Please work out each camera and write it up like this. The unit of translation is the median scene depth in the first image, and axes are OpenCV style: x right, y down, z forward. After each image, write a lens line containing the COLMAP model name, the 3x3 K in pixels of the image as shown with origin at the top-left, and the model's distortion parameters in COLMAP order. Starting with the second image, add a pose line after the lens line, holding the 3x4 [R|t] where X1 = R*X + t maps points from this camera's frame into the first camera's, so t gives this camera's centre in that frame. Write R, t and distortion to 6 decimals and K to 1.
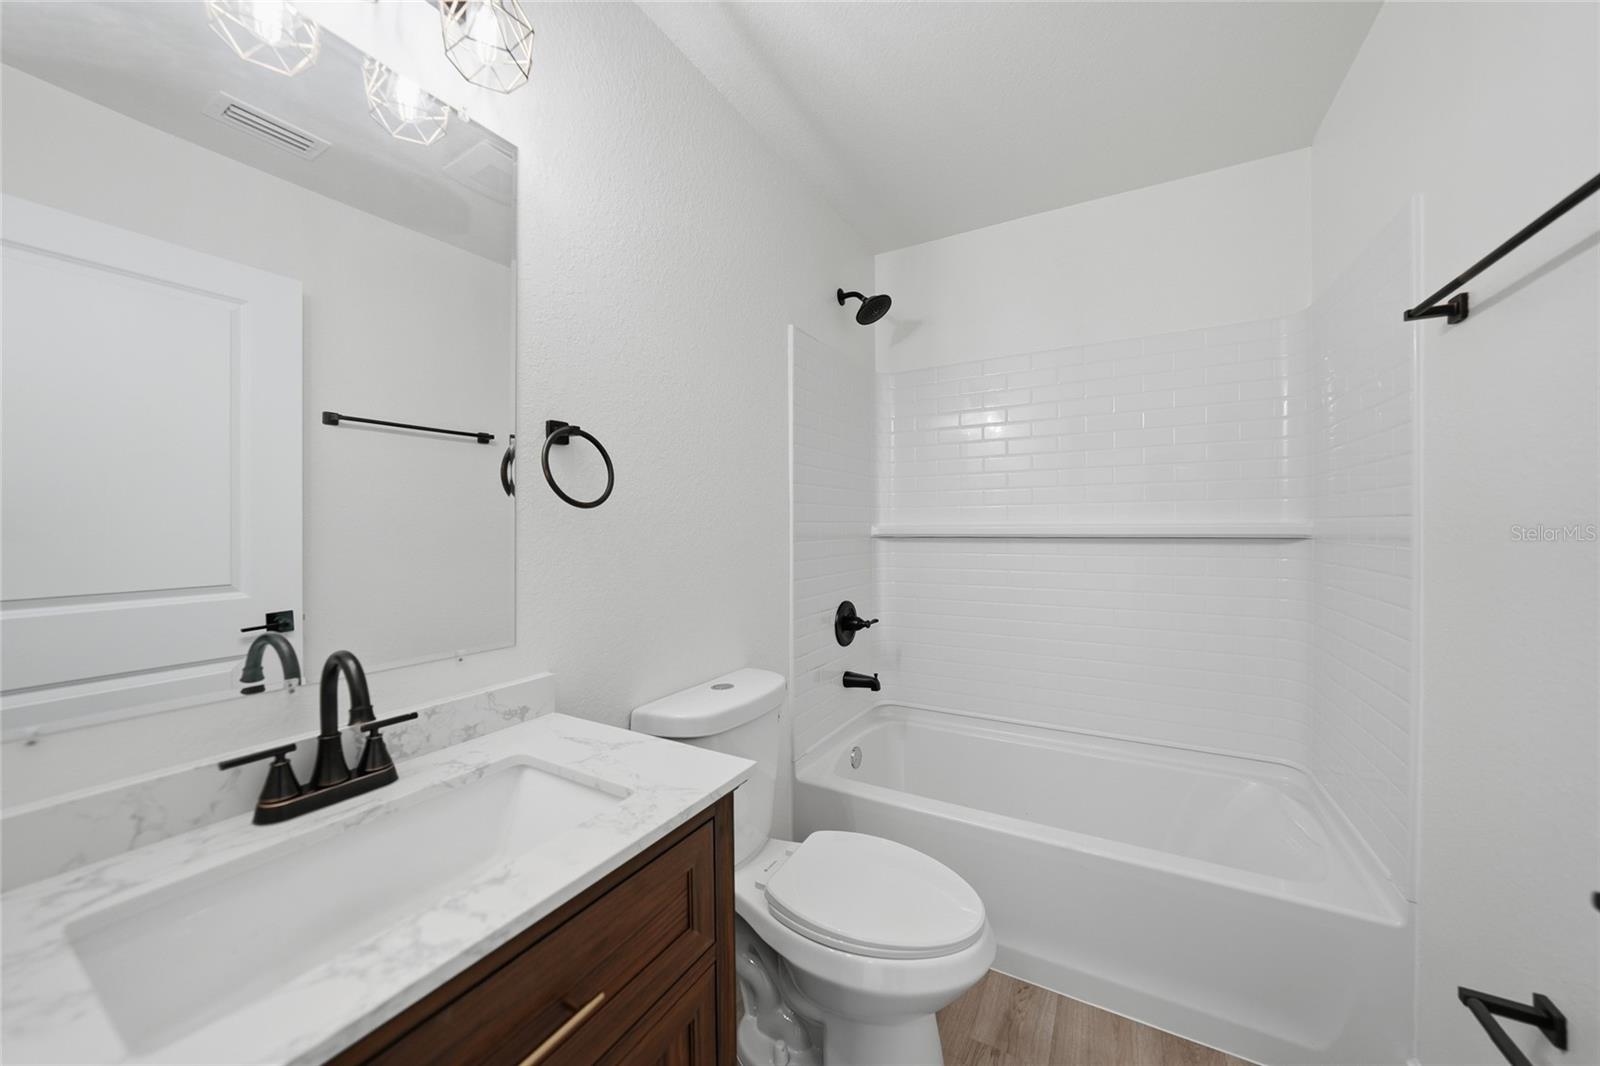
lens RADIAL K [[562.6, 0, 825.8], [0, 562.6, 533.1], [0, 0, 1]] dist [-0.020084, 0.002613]
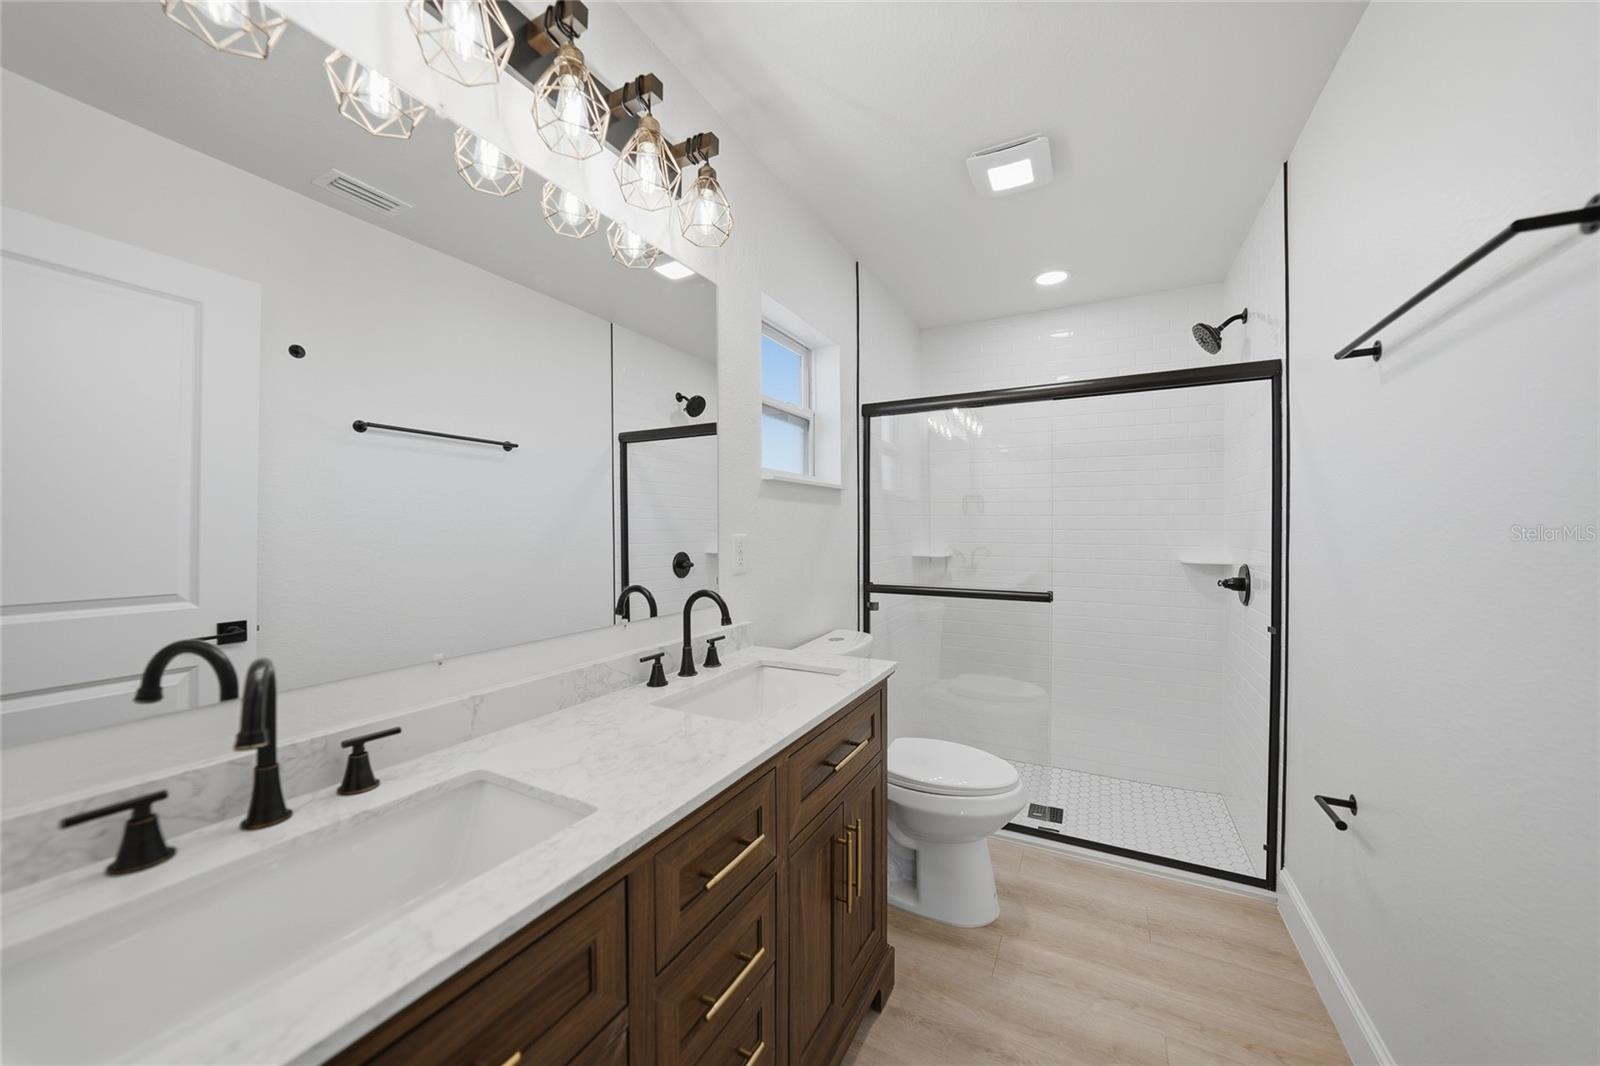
lens RADIAL K [[562.6, 0, 808.5], [0, 562.6, 534.2], [0, 0, 1]] dist [-0.020084, 0.002613]
pose [[0.999931, -0.007642, -0.008907, -0.124448], [0.007652, 0.999970, 0.001036, 0.003458], [0.008899, -0.001104, 0.999960, -0.235868]]
